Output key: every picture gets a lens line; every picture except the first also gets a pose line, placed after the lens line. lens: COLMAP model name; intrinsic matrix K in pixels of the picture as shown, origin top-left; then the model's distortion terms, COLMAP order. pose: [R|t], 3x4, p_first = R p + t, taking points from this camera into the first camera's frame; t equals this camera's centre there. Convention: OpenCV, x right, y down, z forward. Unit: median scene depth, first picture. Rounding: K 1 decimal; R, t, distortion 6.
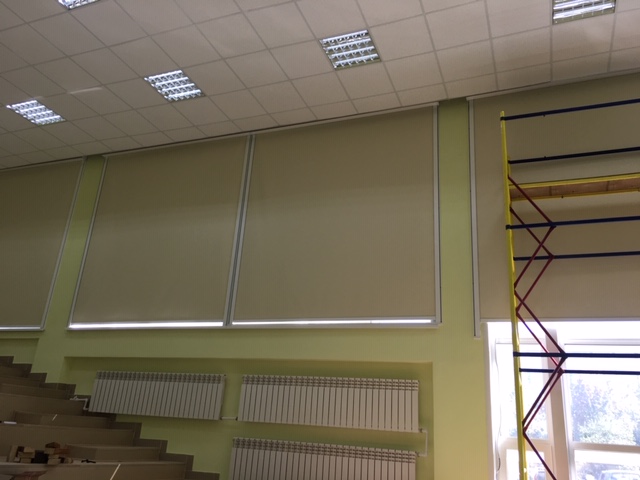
lens RADIAL K [[549.0, 0, 311.4], [0, 549.0, 230.3], [0, 0, 1]] dist [0.081165, -0.110914]
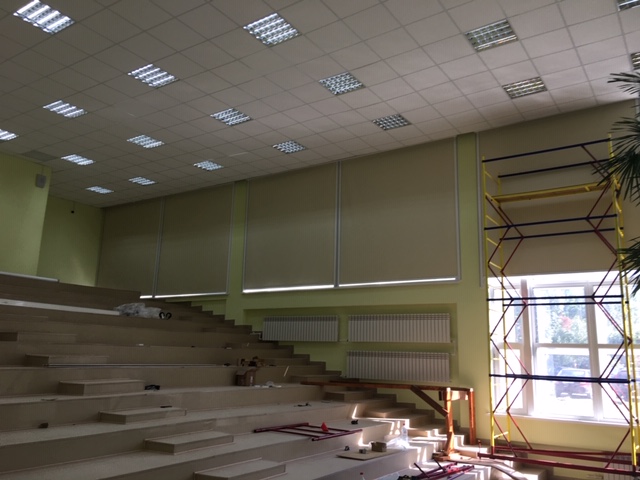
lens RADIAL K [[541.4, 0, 317.3], [0, 541.4, 245.0], [0, 0, 1]] dist [0.077196, -0.118003]
pose [[0.976275, -0.086567, -0.198476, 0.132778], [0.116415, 0.982704, 0.144017, -0.202973], [0.182576, -0.163706, 0.969467, -0.598717]]
